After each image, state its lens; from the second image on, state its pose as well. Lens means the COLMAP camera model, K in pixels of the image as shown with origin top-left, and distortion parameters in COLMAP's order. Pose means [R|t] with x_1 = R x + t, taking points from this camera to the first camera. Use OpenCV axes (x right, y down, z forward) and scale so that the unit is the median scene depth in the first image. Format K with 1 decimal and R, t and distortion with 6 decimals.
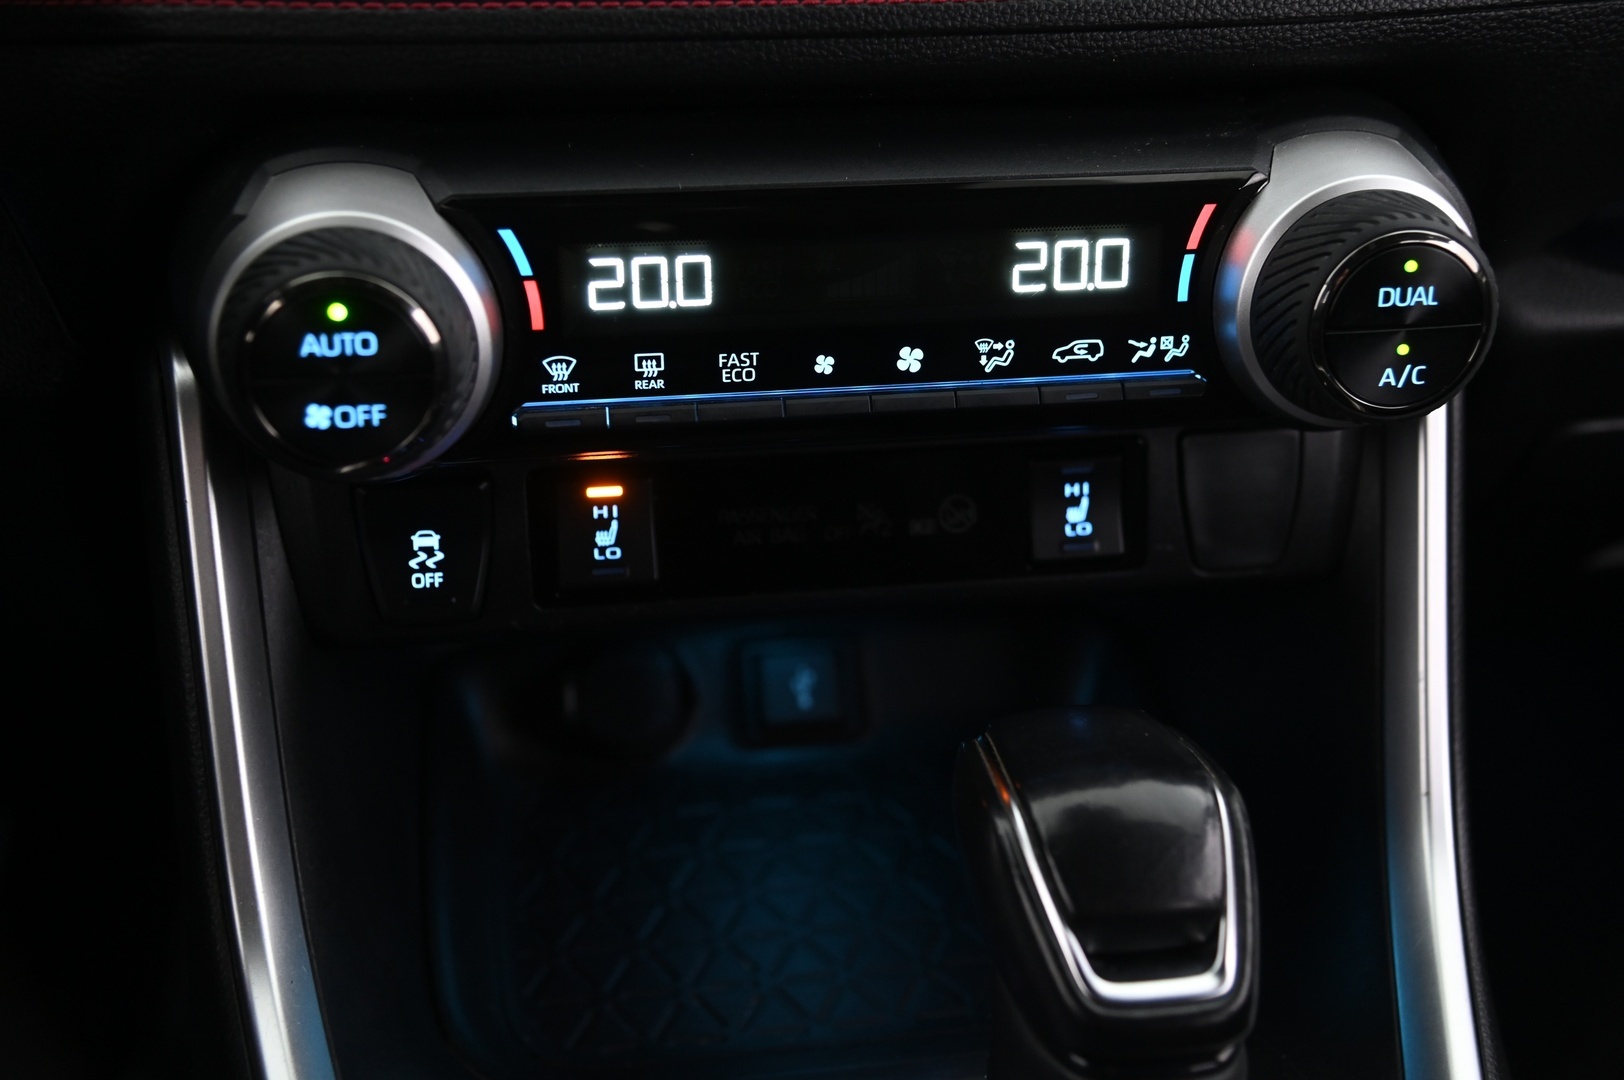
lens RADIAL K [[1968.8, 0, 813.8], [0, 1968.8, 541.7], [0, 0, 1]] dist [0.073106, 0.000000]
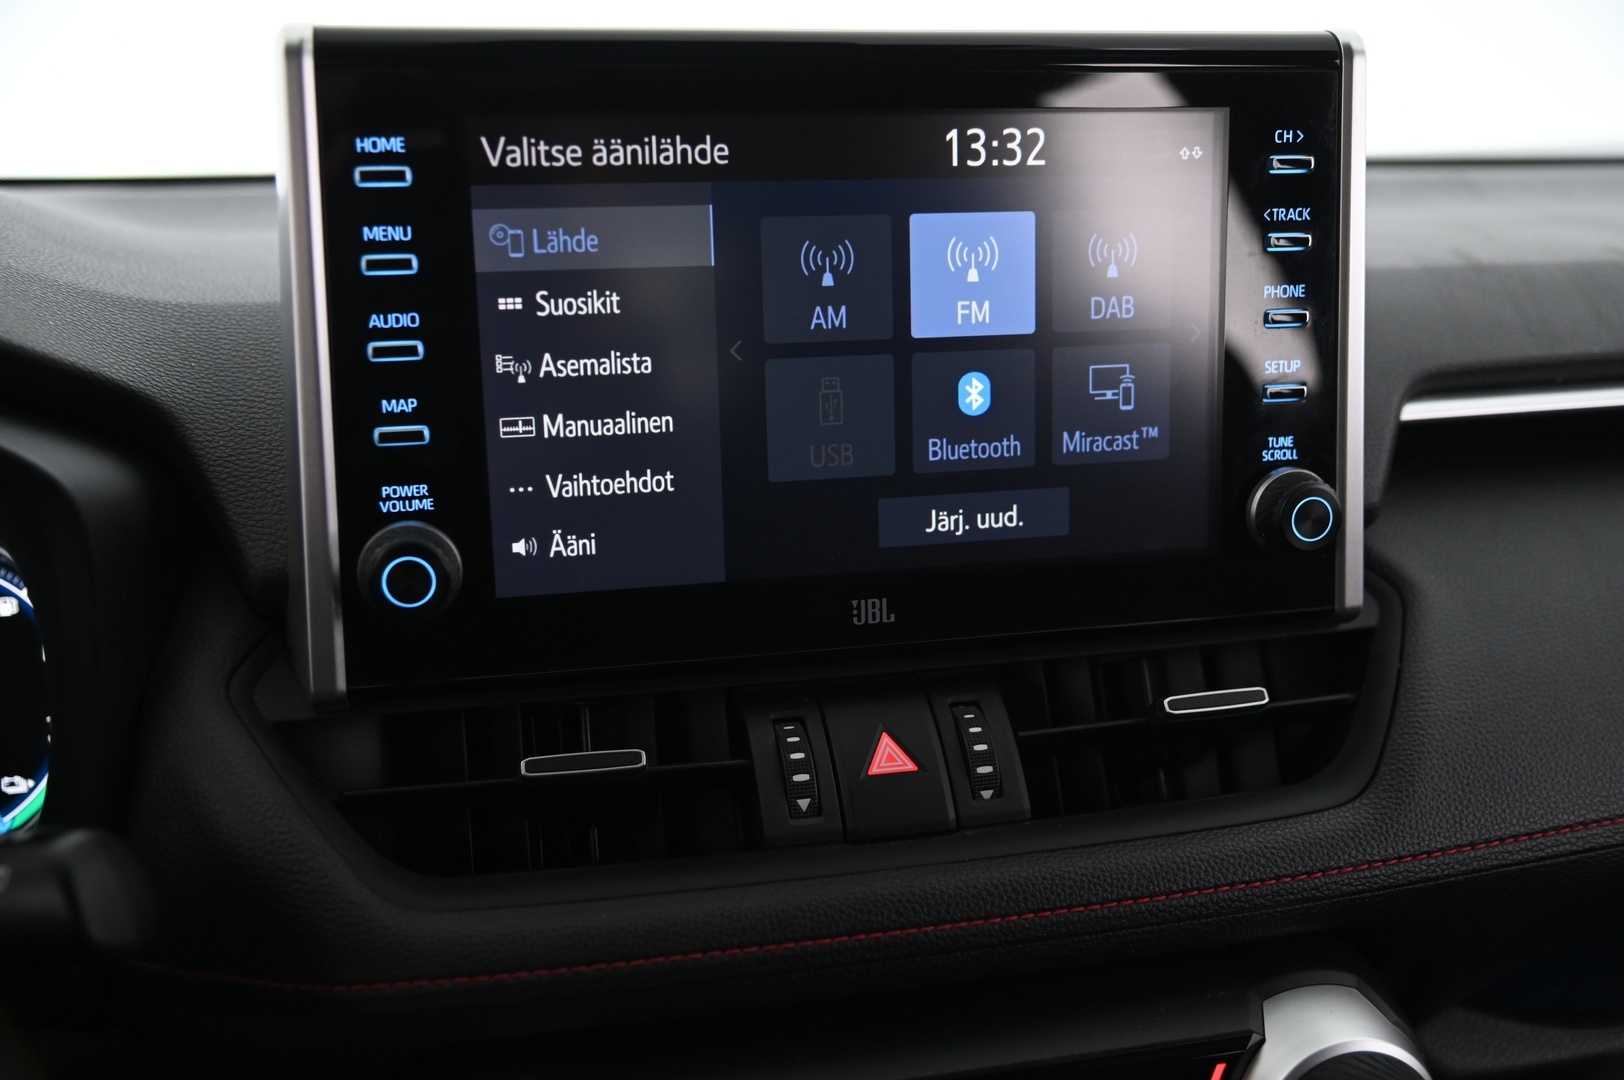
lens RADIAL K [[1593.3, 0, 825.6], [0, 1593.3, 540.6], [0, 0, 1]] dist [0.010692, 0.000000]
pose [[0.996812, -0.041125, 0.068376, -0.096162], [0.054969, 0.975089, -0.214893, -0.286889], [-0.057835, 0.217967, 0.974241, -0.014214]]
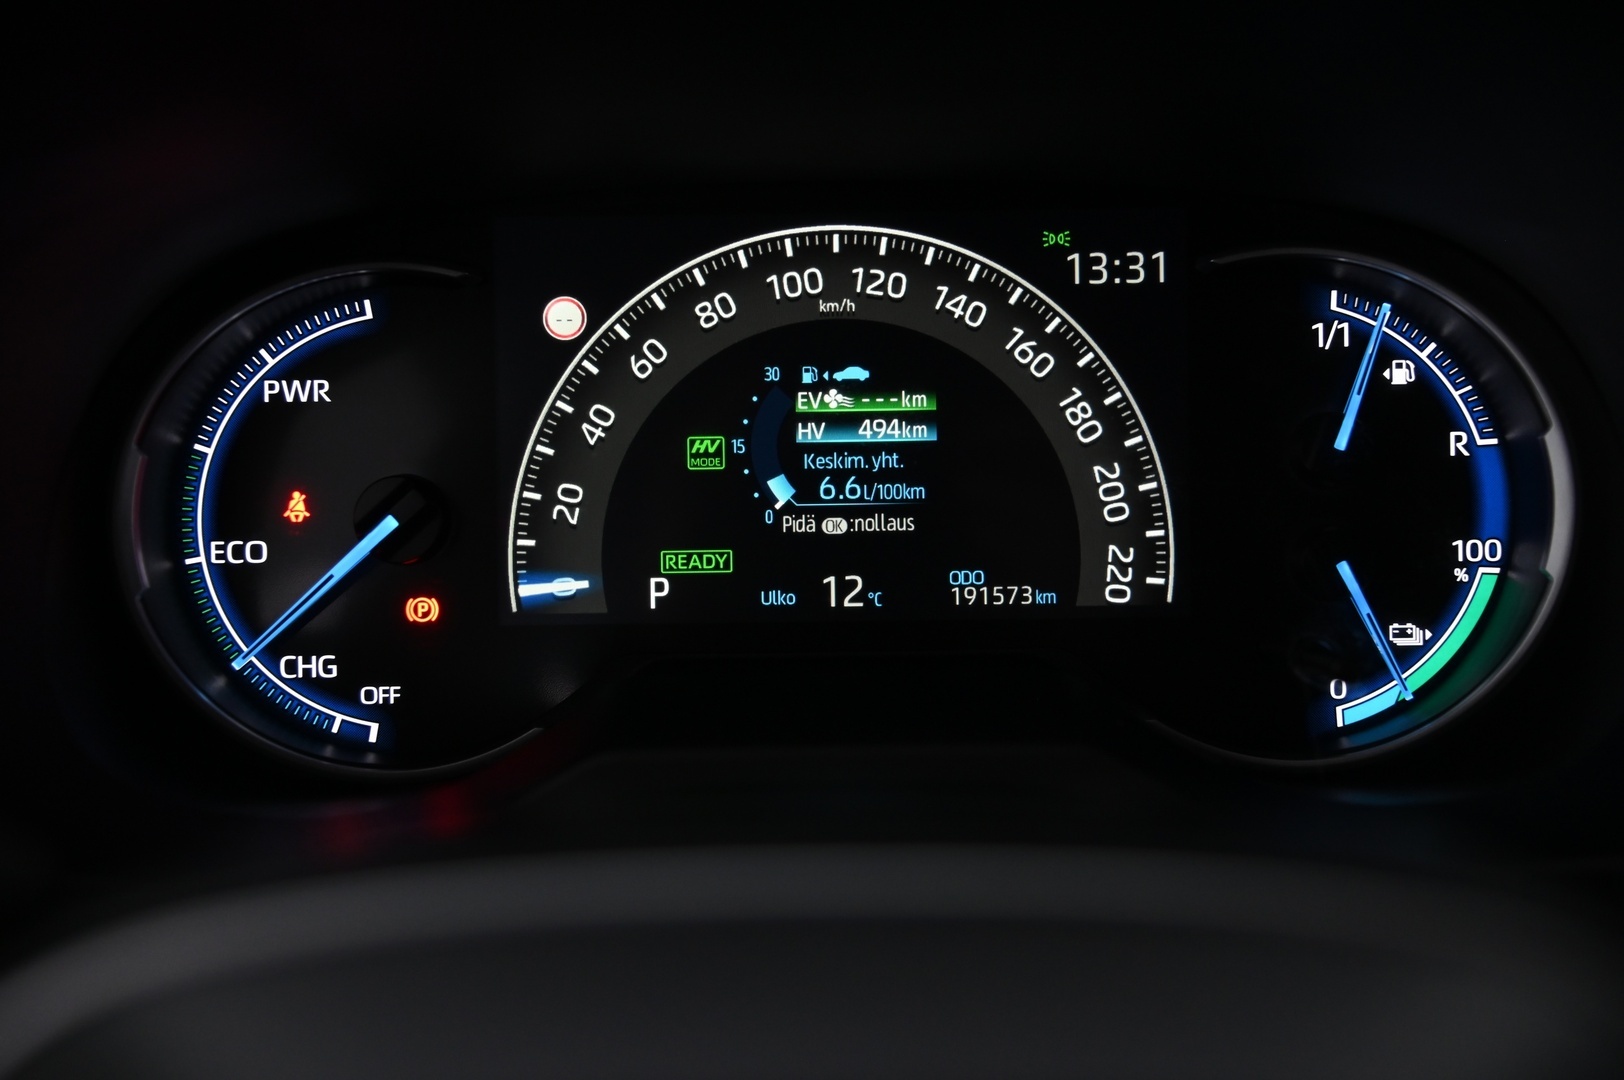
lens RADIAL K [[1968.8, 0, 810.6], [0, 1968.8, 539.4], [0, 0, 1]] dist [0.073106, 0.000000]
pose [[0.988259, 0.035191, -0.148678, -0.793608], [-0.049920, 0.994078, -0.096527, -0.335684], [0.144400, 0.102816, 0.984163, 0.184485]]
